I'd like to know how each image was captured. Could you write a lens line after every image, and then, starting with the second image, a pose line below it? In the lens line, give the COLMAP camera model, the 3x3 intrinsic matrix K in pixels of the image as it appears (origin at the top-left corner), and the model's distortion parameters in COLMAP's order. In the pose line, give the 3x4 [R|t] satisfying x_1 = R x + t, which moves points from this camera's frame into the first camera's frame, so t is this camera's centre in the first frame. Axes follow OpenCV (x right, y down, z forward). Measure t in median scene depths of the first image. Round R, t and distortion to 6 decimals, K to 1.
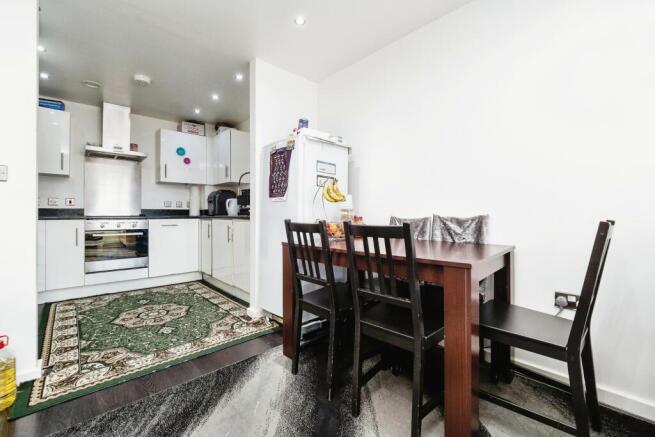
lens RADIAL K [[277.3, 0, 327.5], [0, 277.3, 218.5], [0, 0, 1]] dist [0.005305, -0.000190]
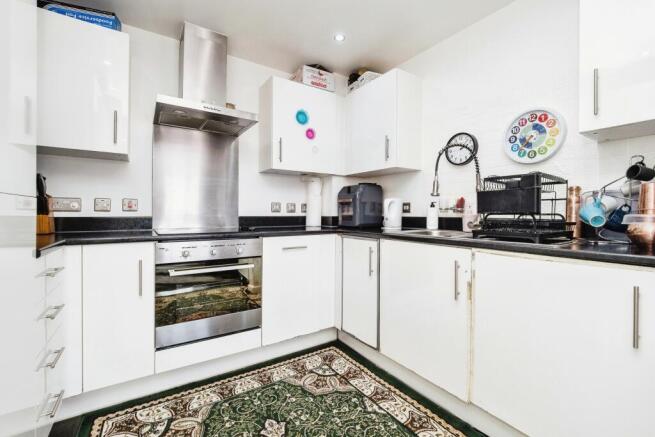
lens RADIAL K [[276.8, 0, 327.5], [0, 276.8, 218.5], [0, 0, 1]] dist [-0.002029, -0.000194]
pose [[0.991059, 0.006158, -0.133283, -0.400336], [-0.005721, 0.999977, 0.003659, -0.033090], [0.133303, -0.002864, 0.991071, 0.440709]]
